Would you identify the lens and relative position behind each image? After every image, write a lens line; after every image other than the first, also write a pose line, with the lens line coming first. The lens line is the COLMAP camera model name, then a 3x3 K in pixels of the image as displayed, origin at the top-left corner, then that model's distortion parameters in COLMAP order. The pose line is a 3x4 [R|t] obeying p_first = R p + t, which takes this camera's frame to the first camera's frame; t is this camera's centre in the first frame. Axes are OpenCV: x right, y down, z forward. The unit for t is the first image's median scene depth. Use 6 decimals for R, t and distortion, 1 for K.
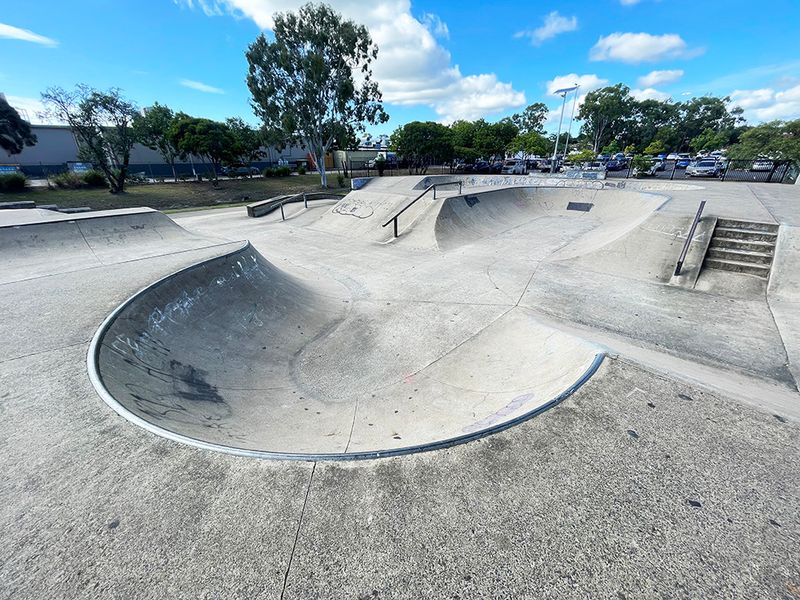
lens RADIAL K [[325.9, 0, 398.2], [0, 325.9, 298.4], [0, 0, 1]] dist [-0.006595, 0.004798]
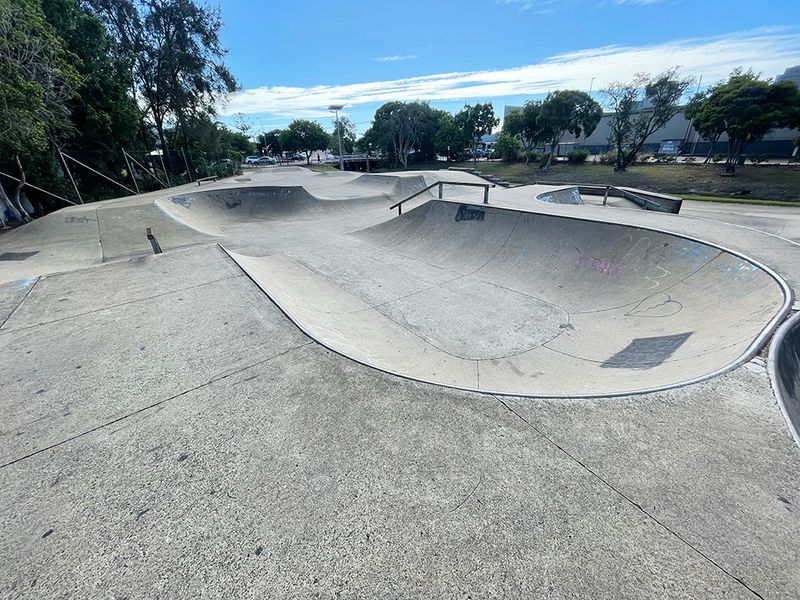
lens RADIAL K [[325.9, 0, 398.2], [0, 325.9, 298.4], [0, 0, 1]] dist [-0.006595, 0.004798]
pose [[-0.128950, 0.443963, -0.886718, 1.037545], [-0.389227, 0.799766, 0.457031, -0.466309], [0.912071, 0.404069, 0.069673, 0.995863]]
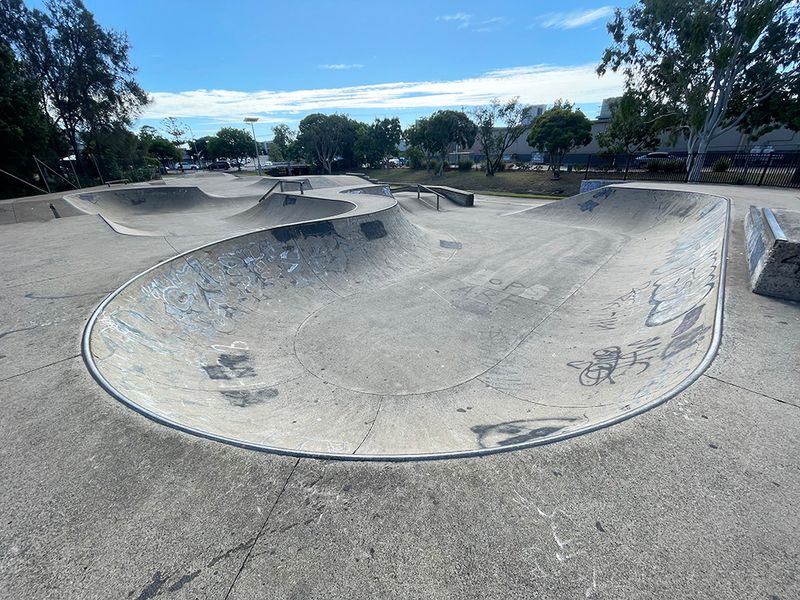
lens RADIAL K [[327.5, 0, 400.0], [0, 327.5, 300.0], [0, 0, 1]] dist [-0.003877, -0.000443]
pose [[0.011388, 0.431275, -0.902149, 1.519728], [-0.405755, 0.826584, 0.390029, -0.685171], [0.913911, 0.361610, 0.184405, 1.438899]]
